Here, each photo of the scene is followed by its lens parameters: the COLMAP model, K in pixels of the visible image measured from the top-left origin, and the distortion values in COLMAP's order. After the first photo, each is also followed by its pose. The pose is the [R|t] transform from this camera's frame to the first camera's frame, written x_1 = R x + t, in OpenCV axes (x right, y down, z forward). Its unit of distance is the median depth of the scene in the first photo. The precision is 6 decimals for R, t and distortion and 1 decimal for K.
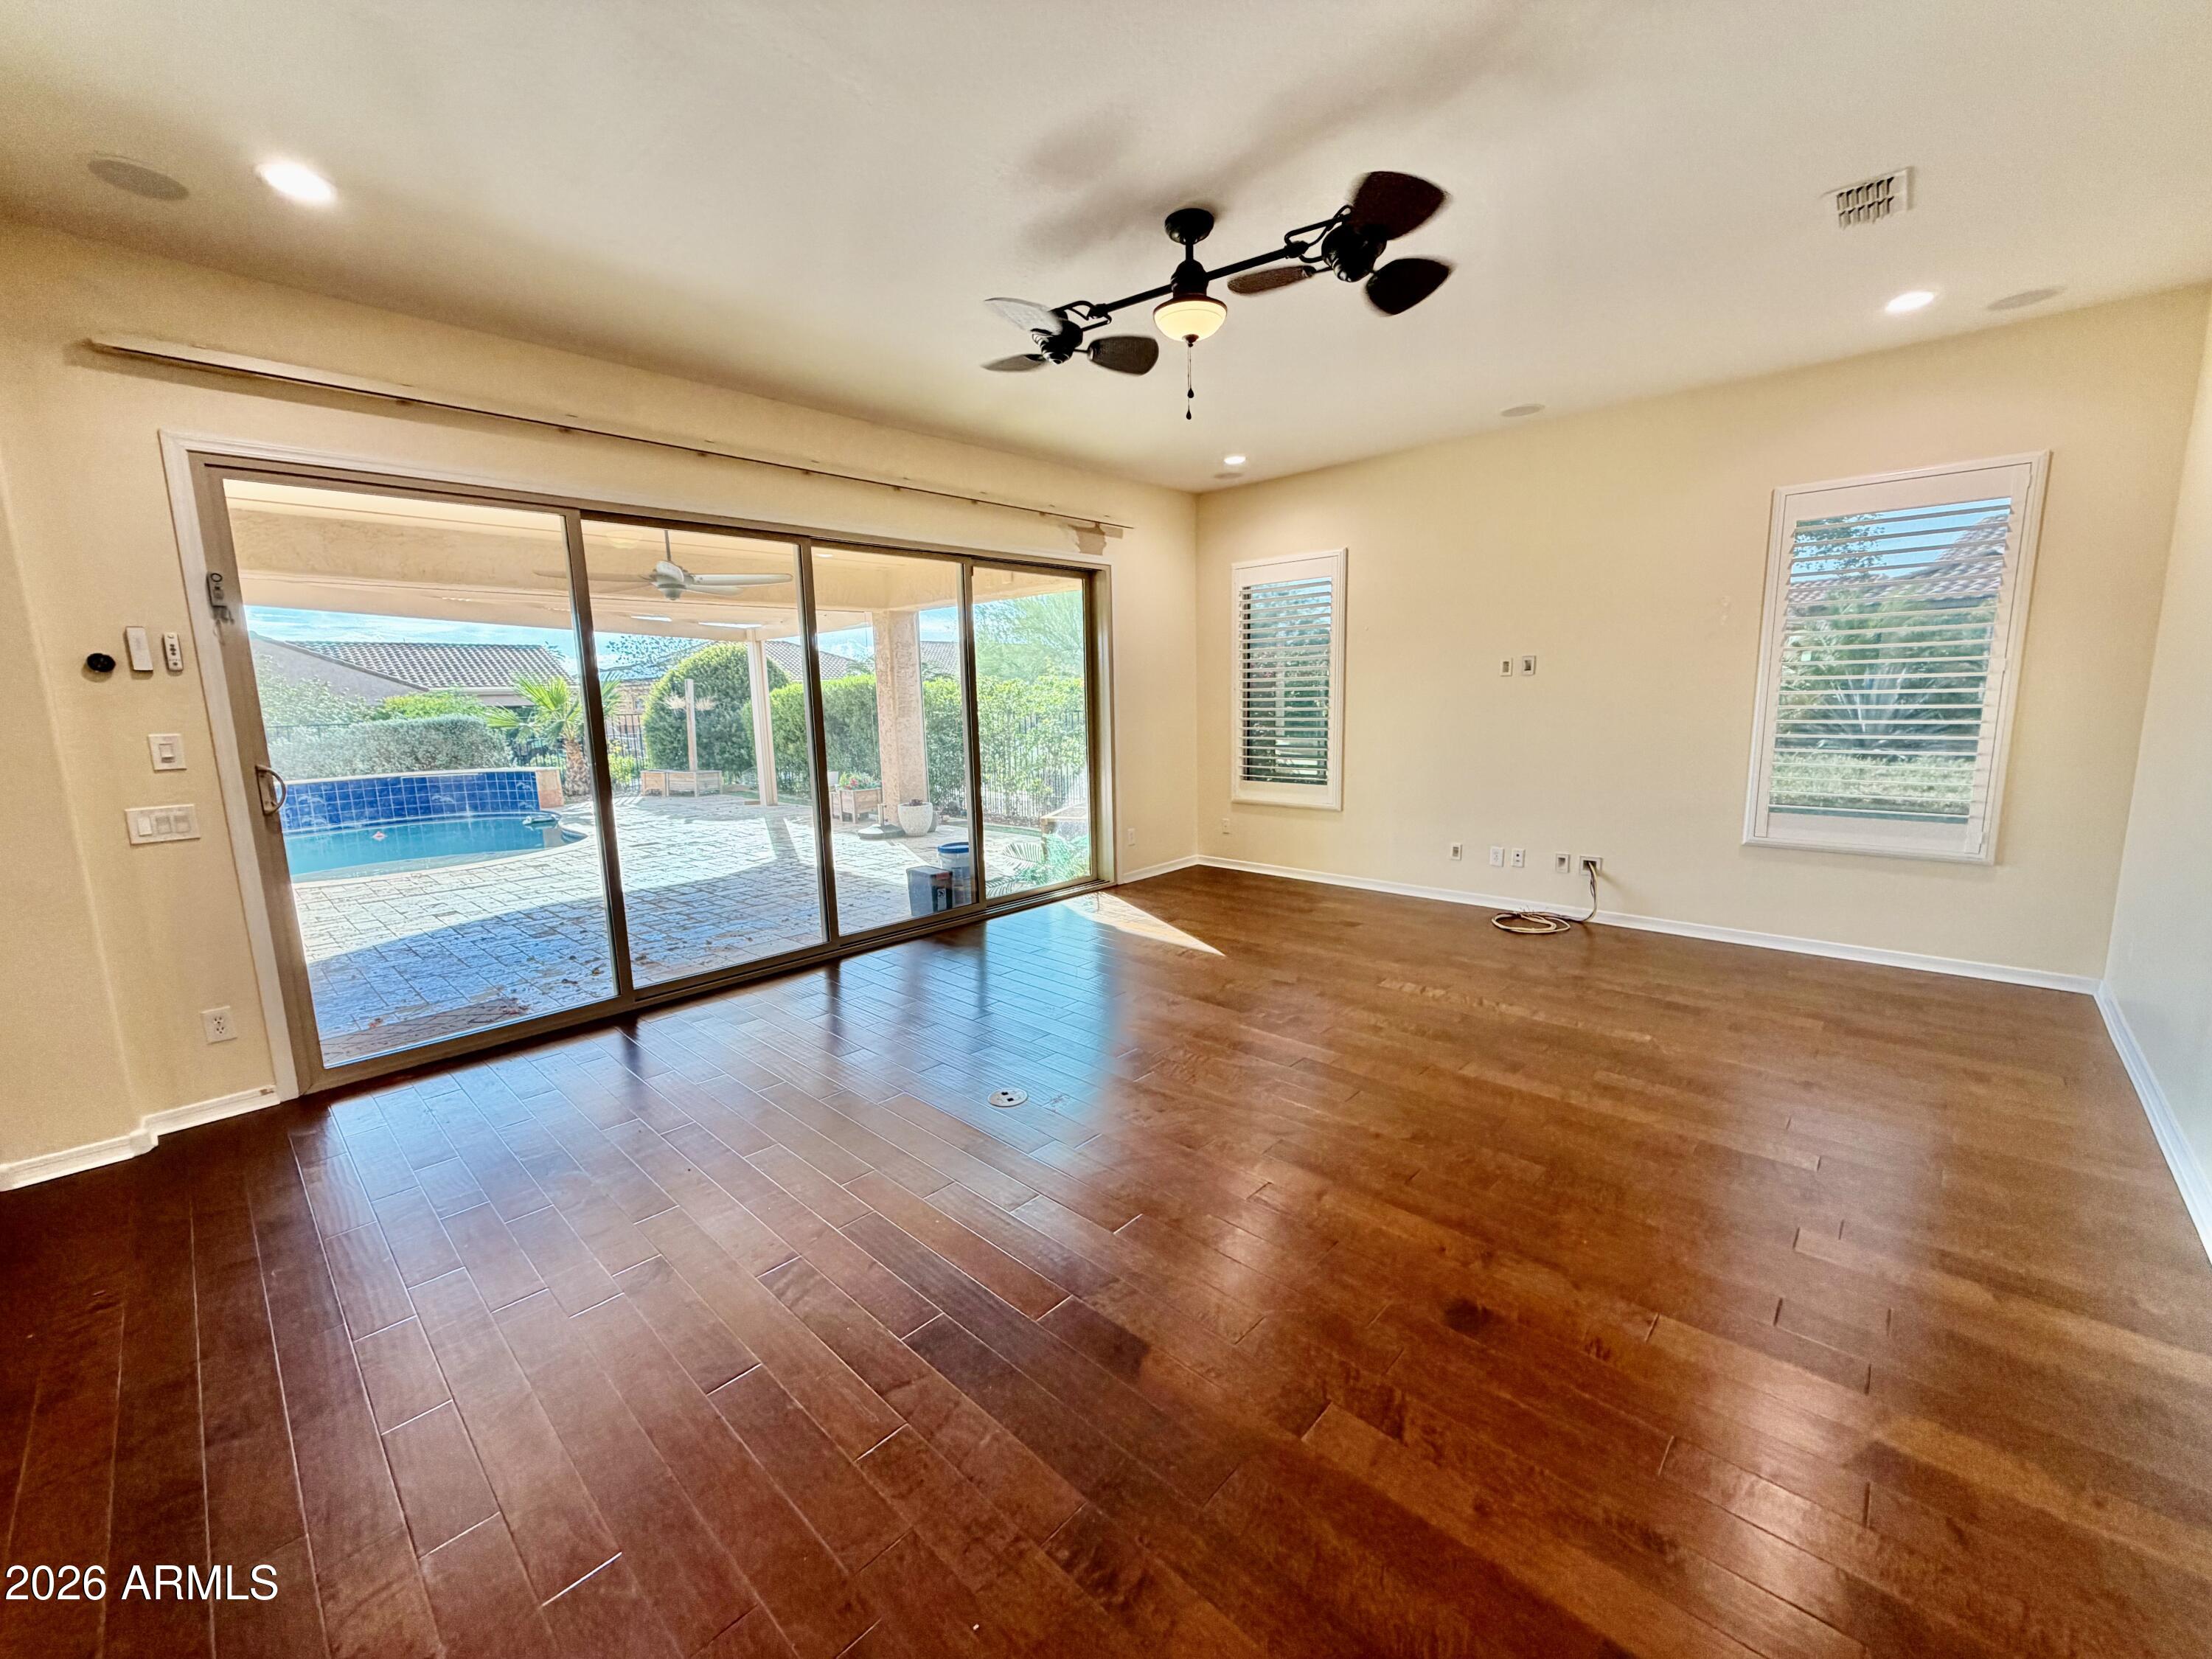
lens RADIAL K [[878.7, 0, 1102.5], [0, 878.7, 820.9], [0, 0, 1]] dist [-0.003396, -0.000335]
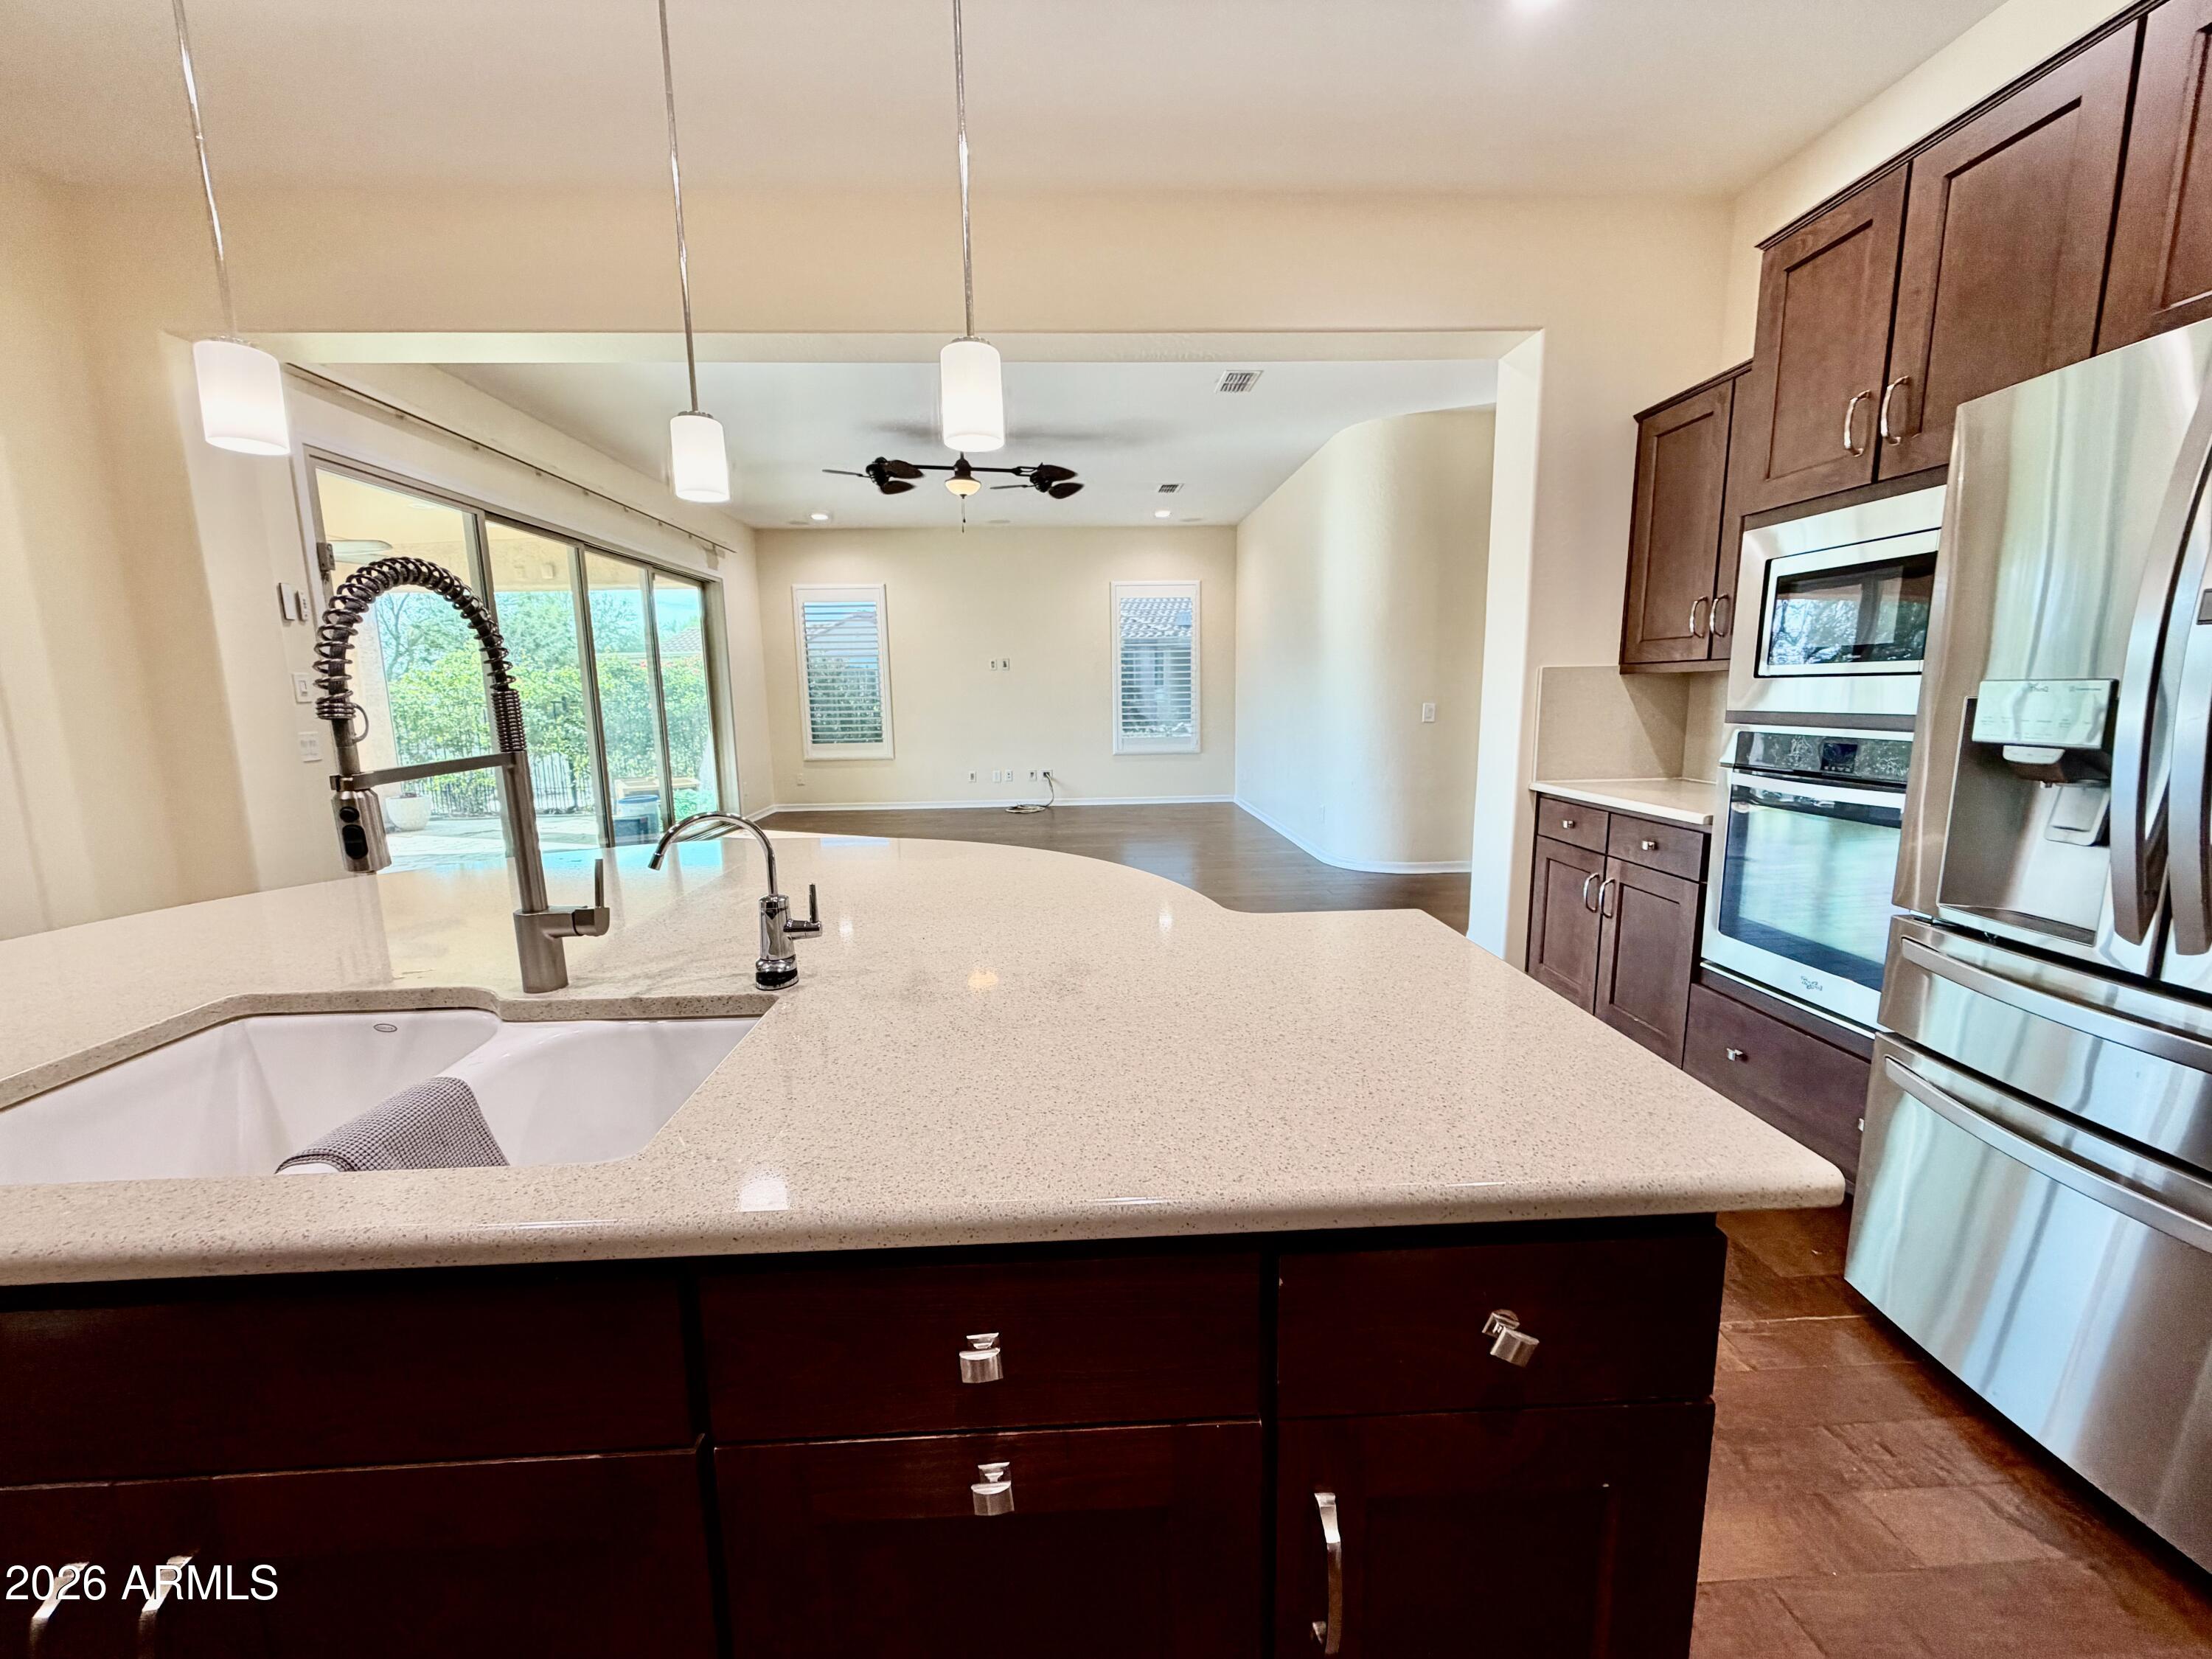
lens RADIAL K [[878.7, 0, 1097.9], [0, 878.7, 828.7], [0, 0, 1]] dist [-0.003396, -0.000335]
pose [[0.711355, -0.095490, 0.696316, -0.569776], [0.099558, 0.994428, 0.034664, 0.095466], [-0.695746, 0.044665, 0.716898, -0.331712]]
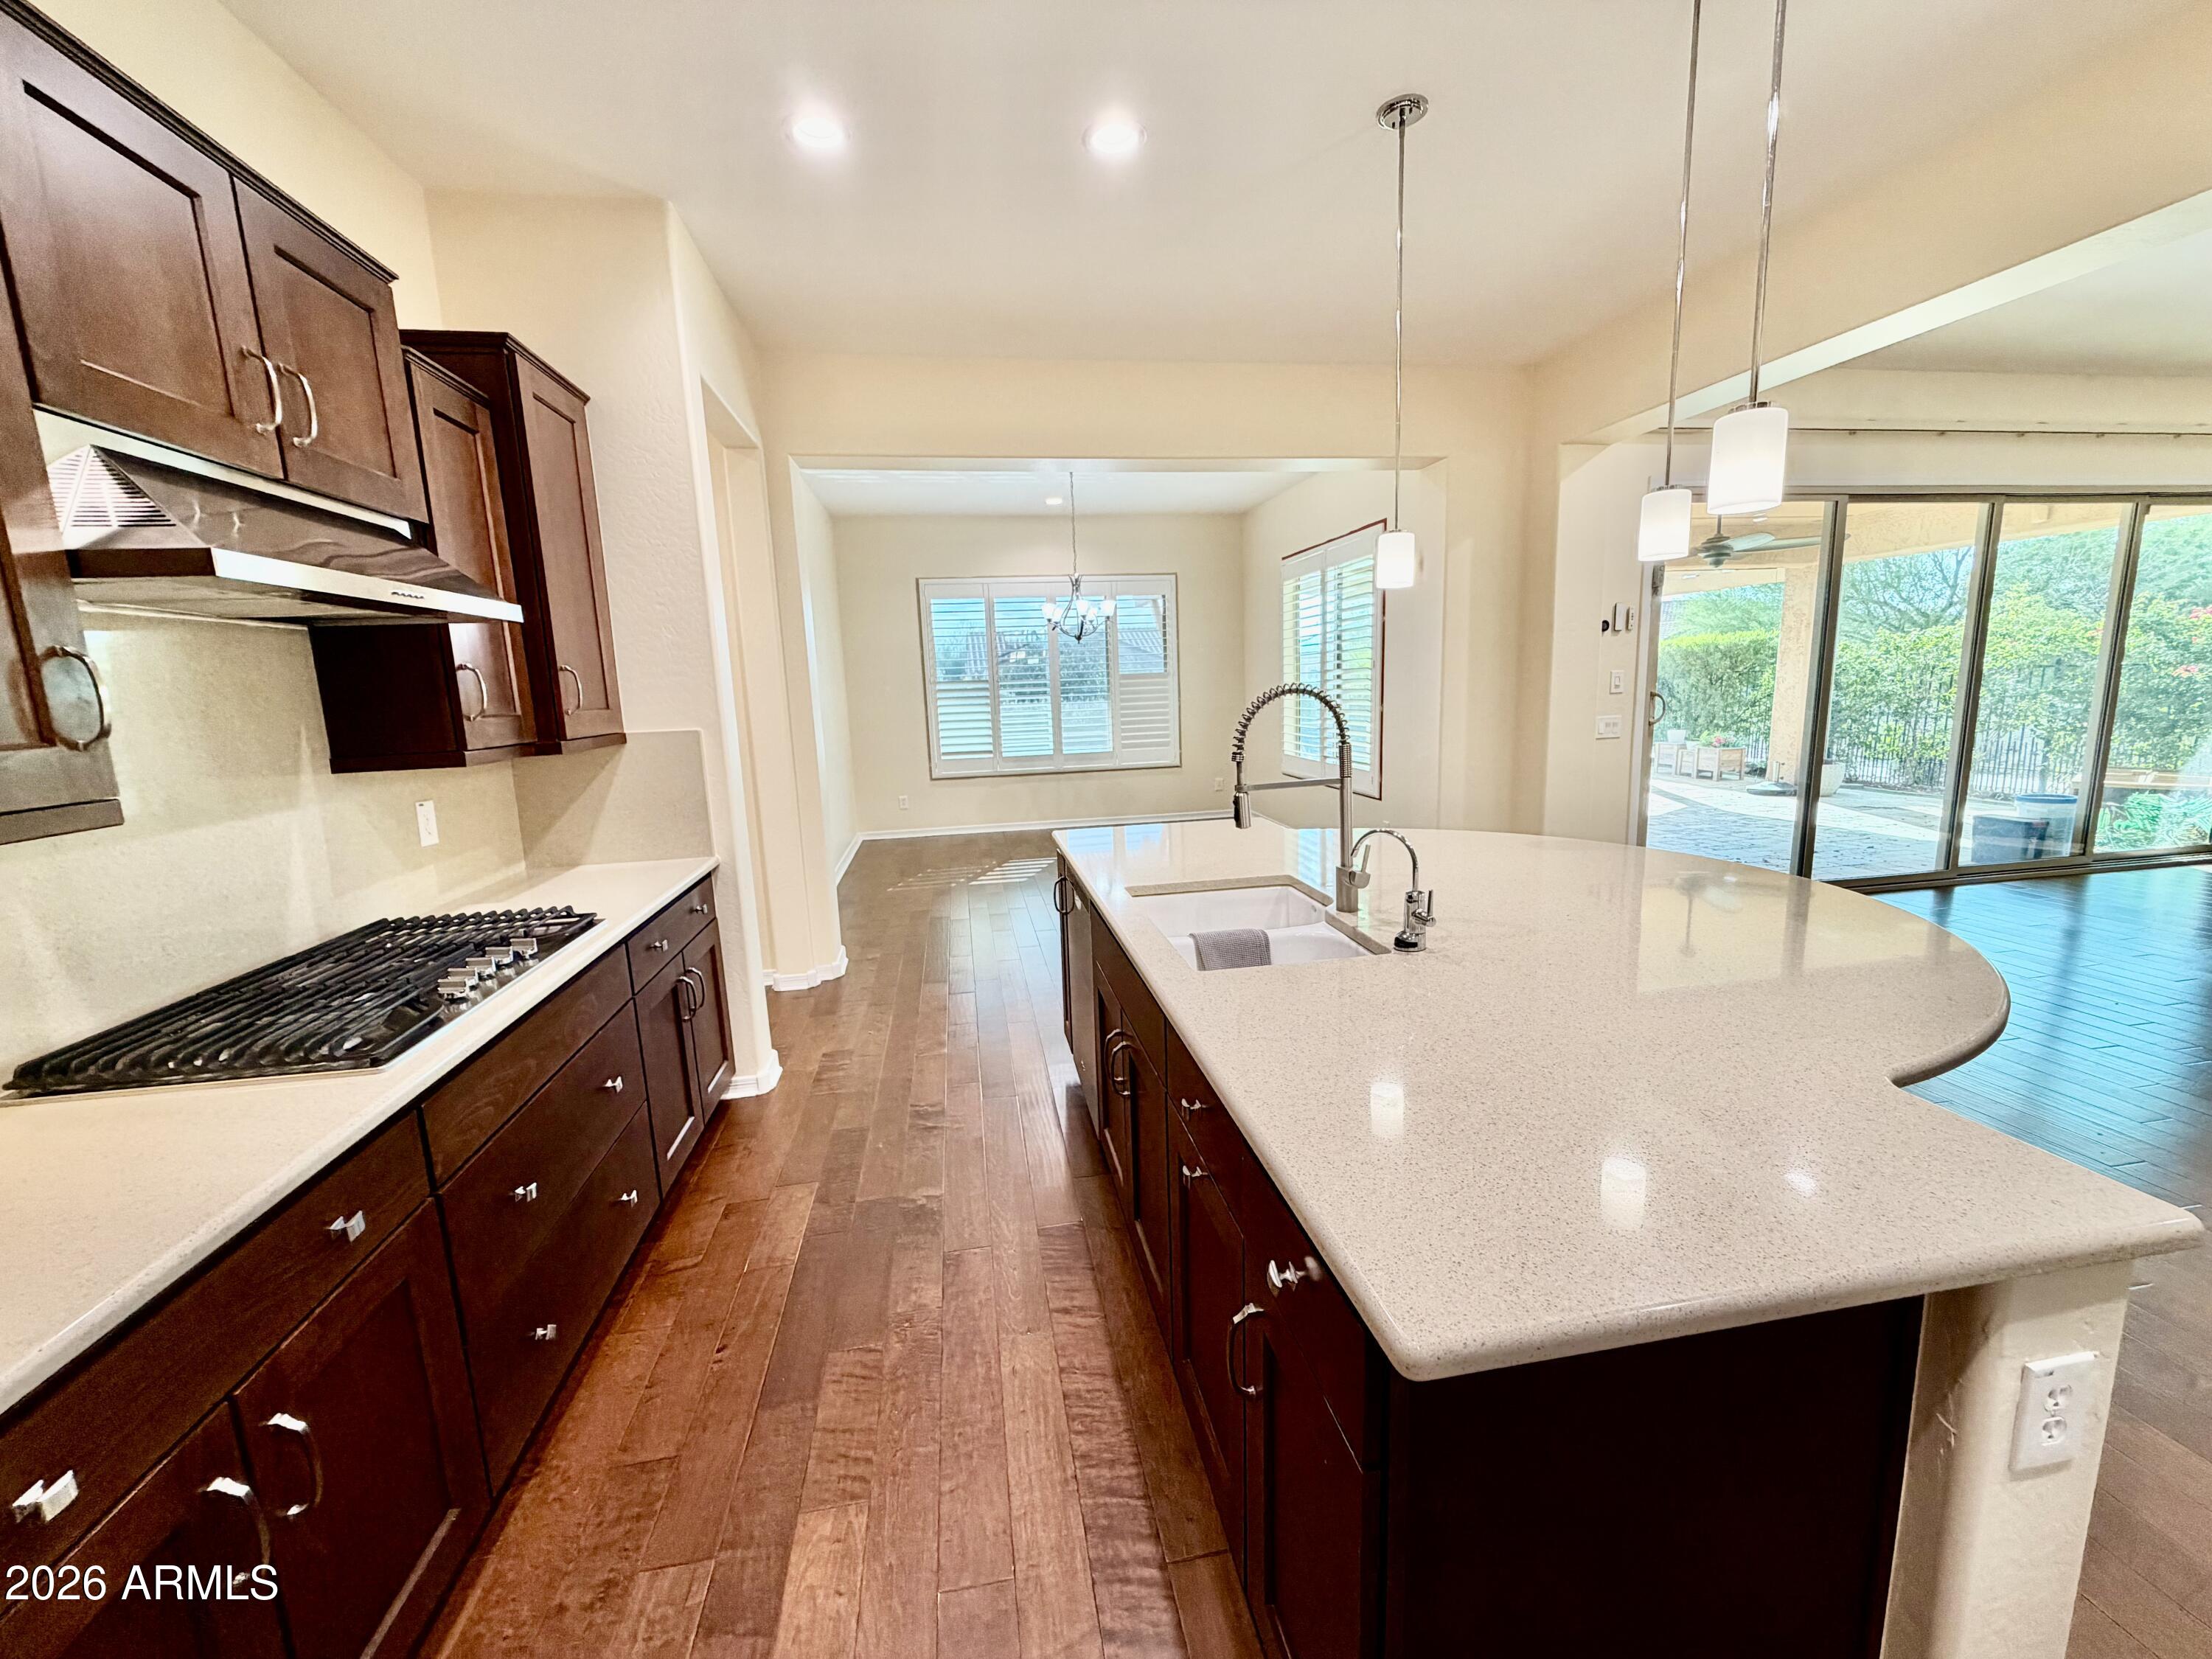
lens RADIAL K [[878.7, 0, 1090.3], [0, 878.7, 823.1], [0, 0, 1]] dist [-0.003396, -0.000335]
pose [[0.773598, 0.094828, -0.626540, -0.385873], [-0.072000, 0.995490, 0.061770, 0.076747], [0.629572, -0.002674, 0.776937, -0.440063]]
